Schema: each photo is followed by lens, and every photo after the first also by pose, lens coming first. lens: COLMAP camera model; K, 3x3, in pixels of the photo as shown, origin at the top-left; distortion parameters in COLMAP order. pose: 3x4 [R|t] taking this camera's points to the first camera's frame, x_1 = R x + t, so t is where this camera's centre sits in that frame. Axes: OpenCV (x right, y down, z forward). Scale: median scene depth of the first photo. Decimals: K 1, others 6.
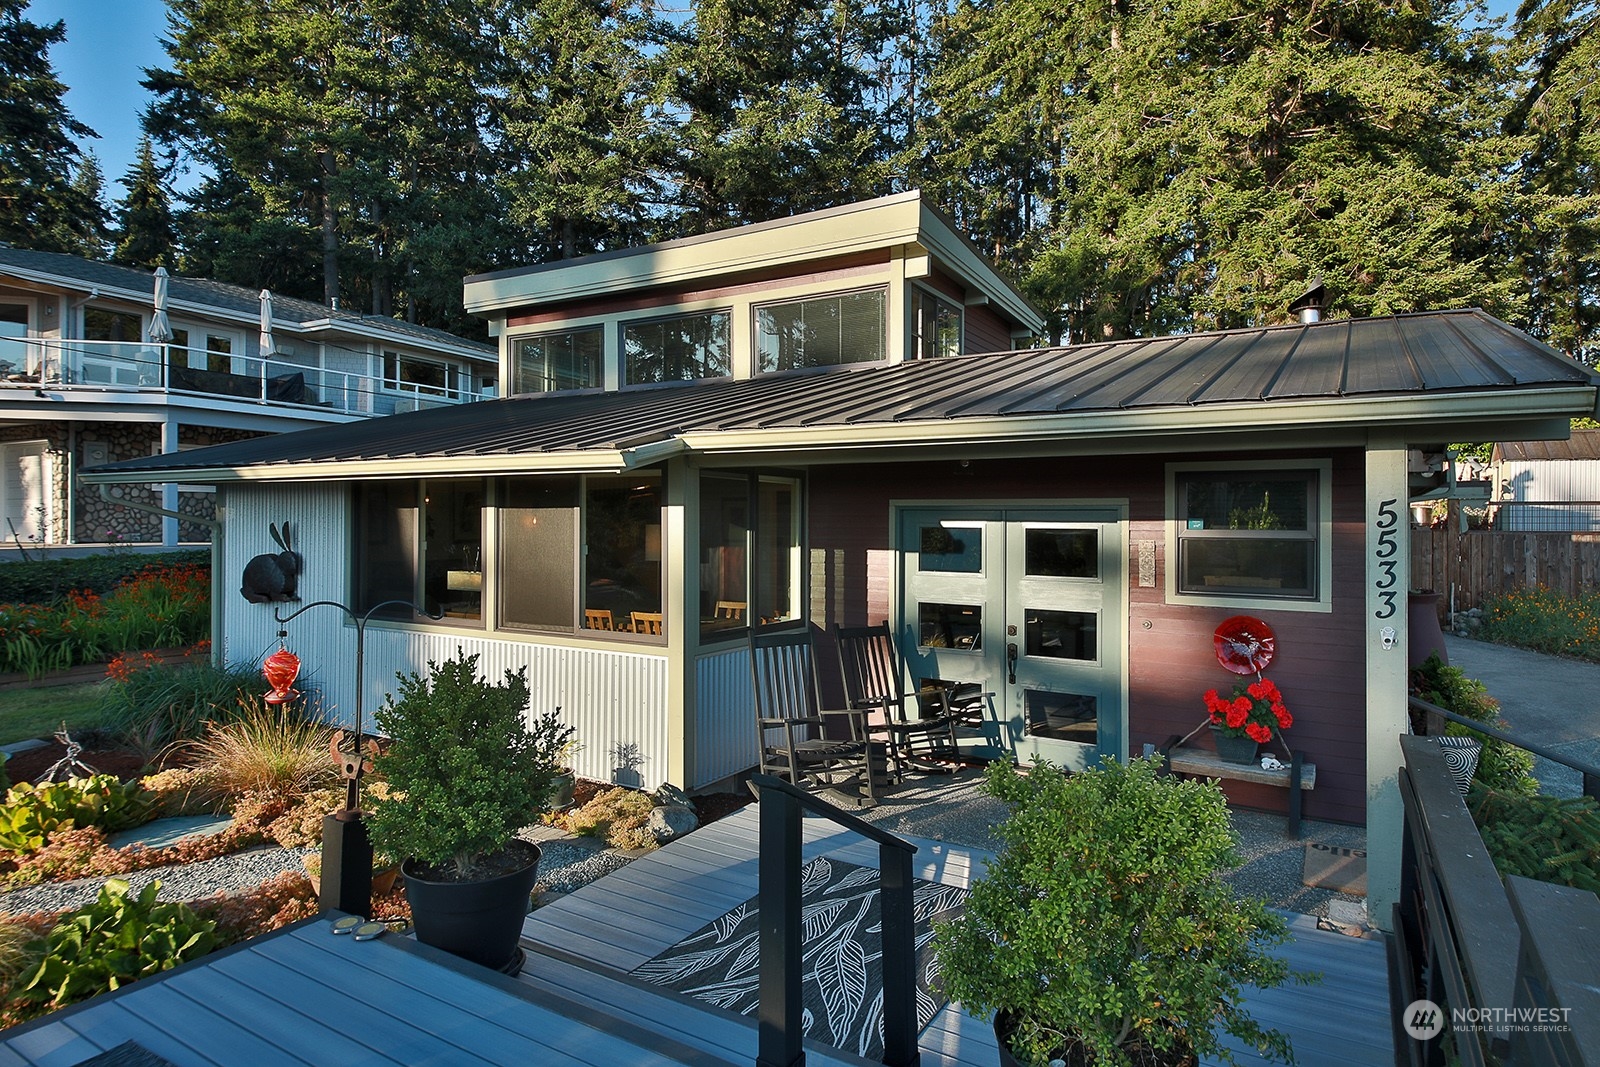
lens RADIAL K [[878.0, 0, 816.3], [0, 878.0, 534.6], [0, 0, 1]] dist [-0.000212, -0.003607]
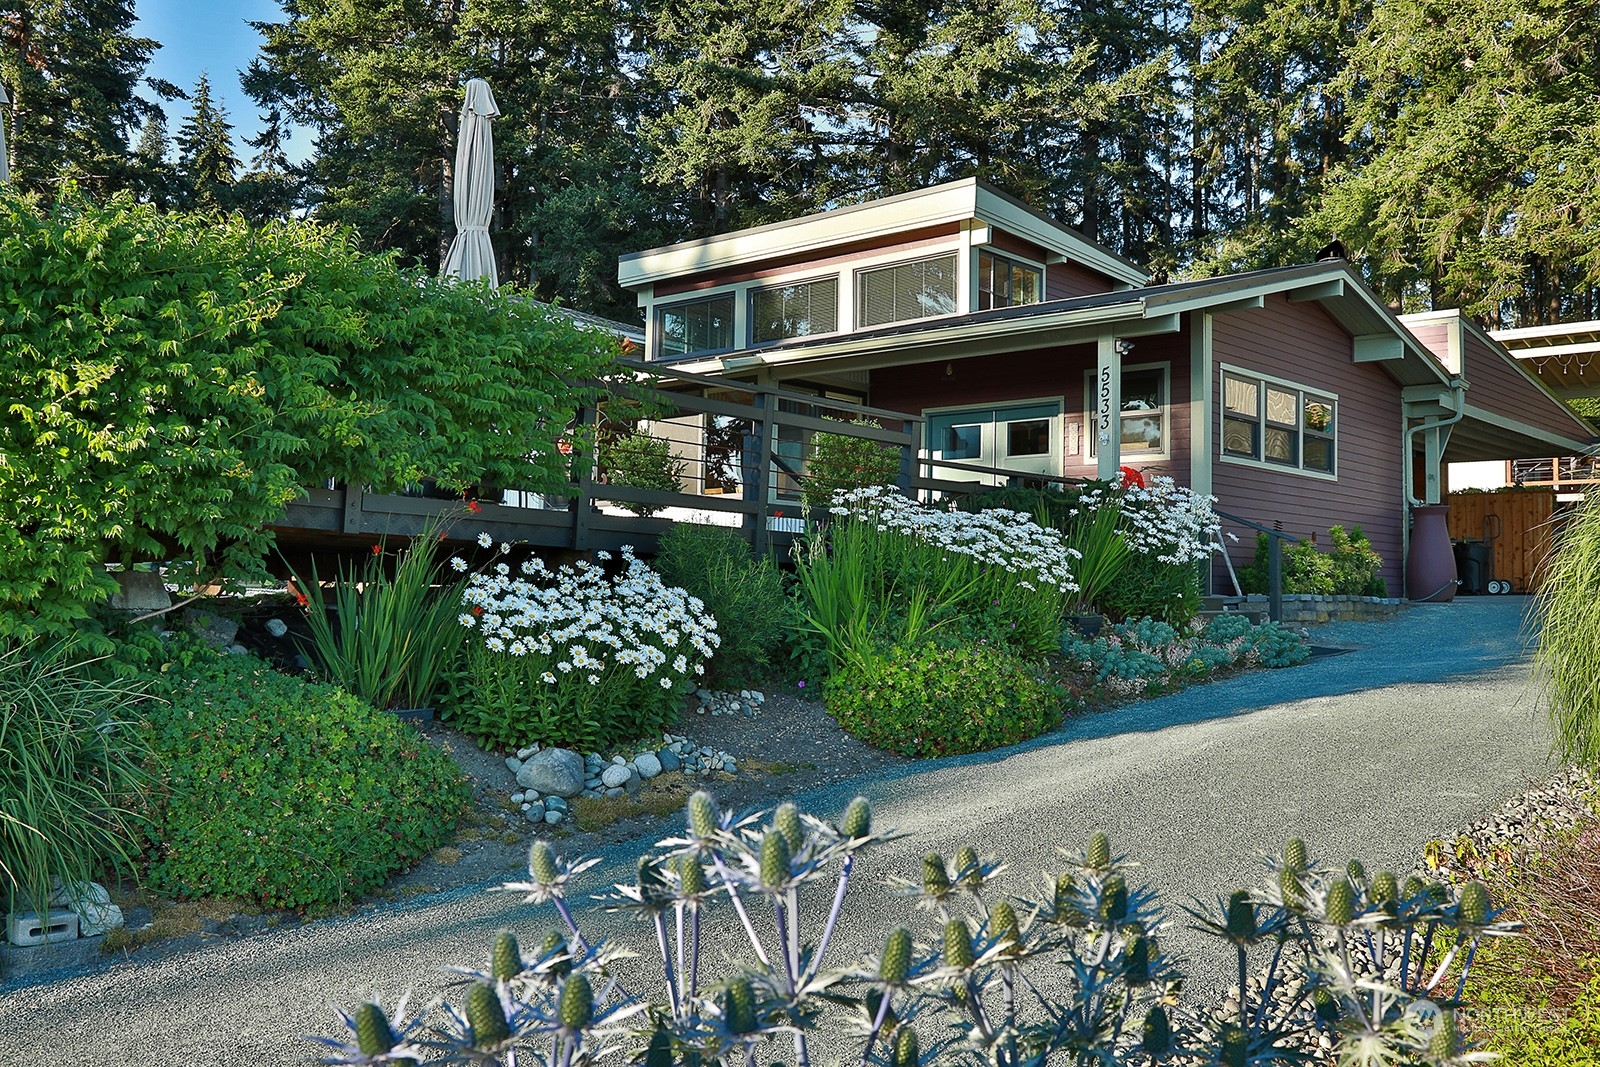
lens RADIAL K [[1405.3, 0, 794.1], [0, 1405.3, 531.3], [0, 0, 1]] dist [-0.036337, 0.012794]
pose [[0.974916, 0.005211, -0.222514, 0.079778], [-0.020519, 0.997573, -0.066537, 0.063108], [0.221627, 0.069434, 0.972656, -0.244560]]
